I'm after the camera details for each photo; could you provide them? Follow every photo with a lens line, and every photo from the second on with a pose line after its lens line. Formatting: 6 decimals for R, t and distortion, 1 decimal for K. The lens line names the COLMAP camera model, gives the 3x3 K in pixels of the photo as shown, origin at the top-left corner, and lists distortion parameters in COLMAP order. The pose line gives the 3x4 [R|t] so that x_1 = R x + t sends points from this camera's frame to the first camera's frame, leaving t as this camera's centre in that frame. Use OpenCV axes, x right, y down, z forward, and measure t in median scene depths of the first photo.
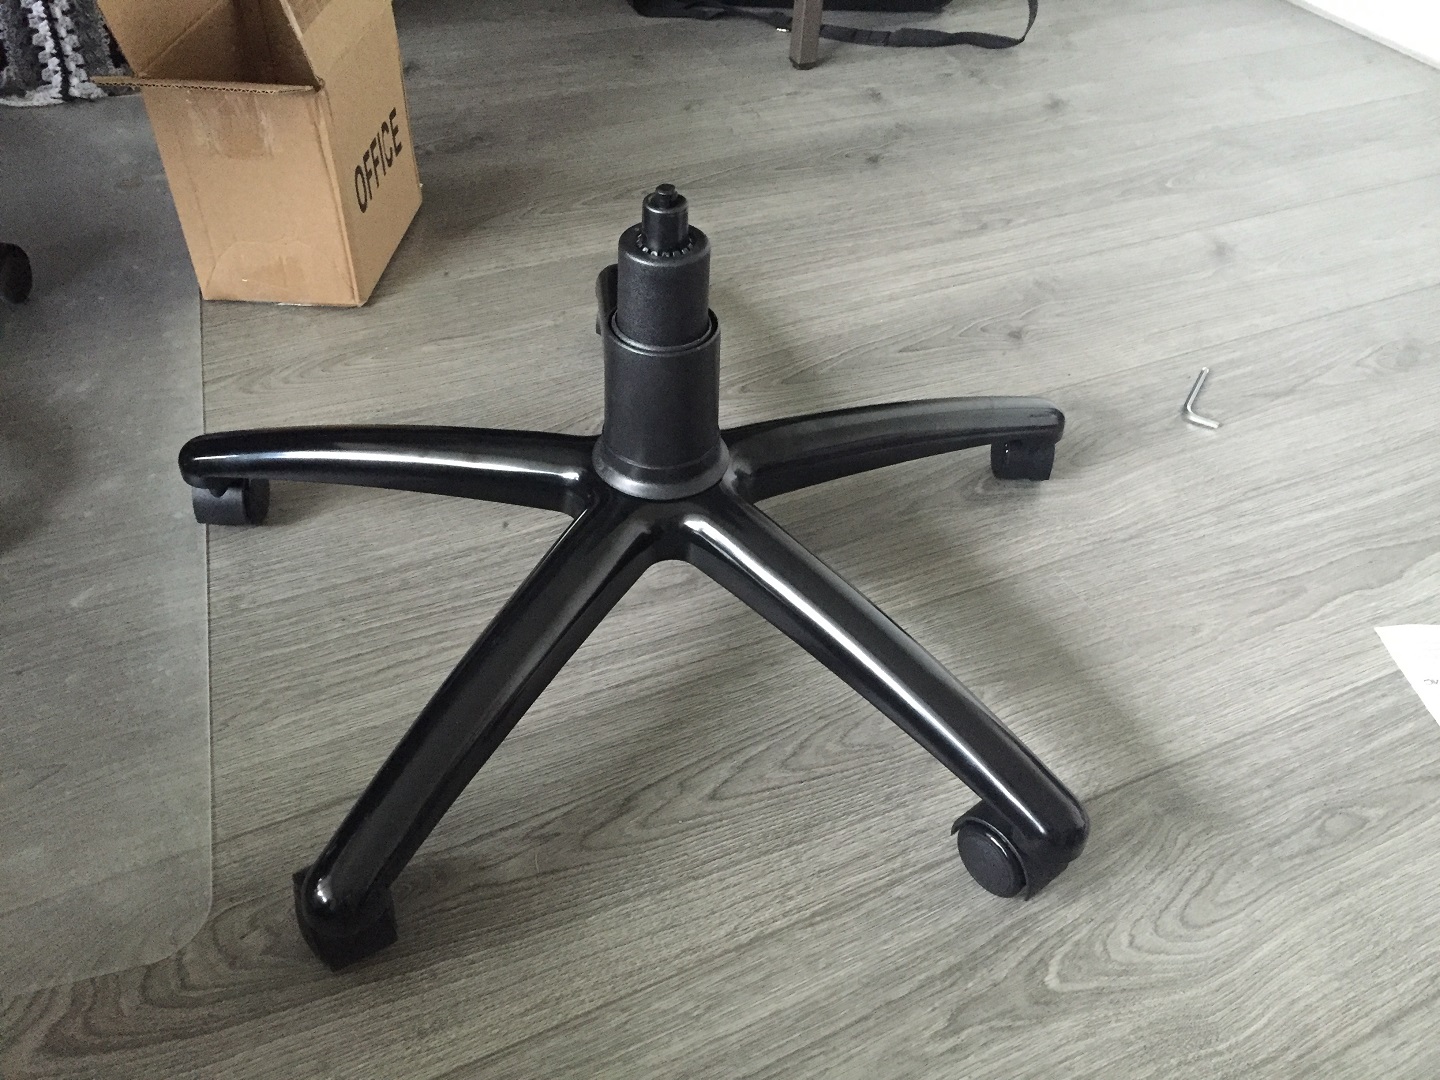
lens RADIAL K [[1223.6, 0, 716.4], [0, 1223.6, 546.5], [0, 0, 1]] dist [0.069941, -0.095746]
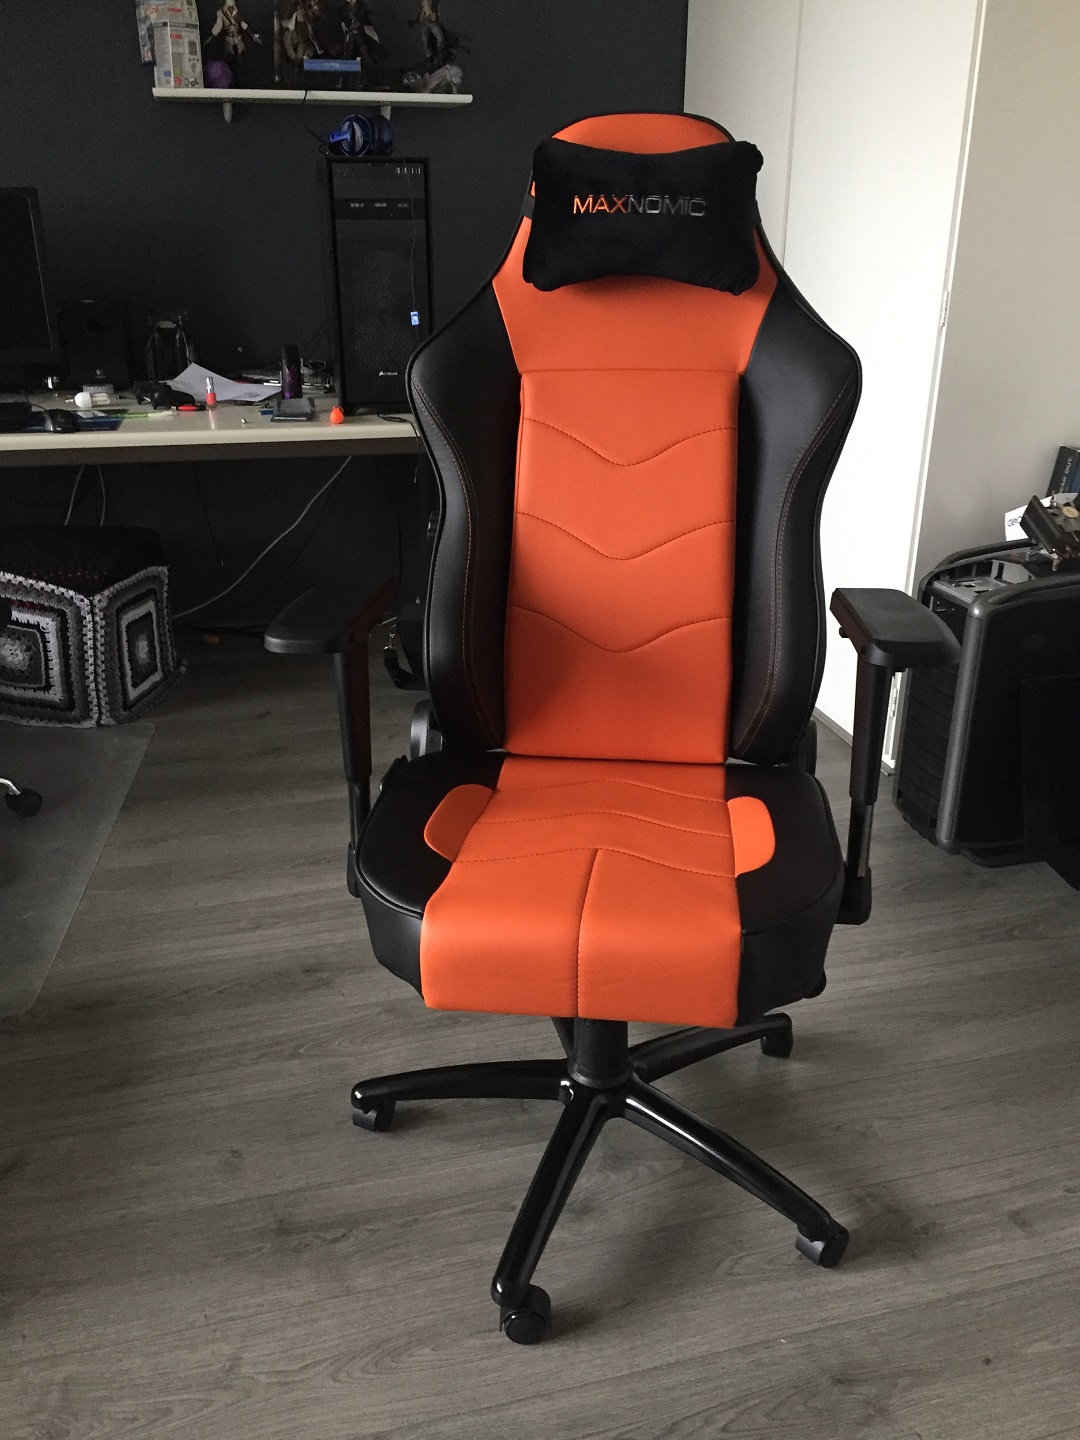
lens RADIAL K [[1223.6, 0, 540.0], [0, 1223.6, 720.0], [0, 0, 1]] dist [0.069941, -0.095746]
pose [[0.979730, 0.029697, -0.198111, 0.628231], [-0.092979, 0.943386, -0.318400, 0.228467], [0.177439, 0.330366, 0.927024, -0.814757]]
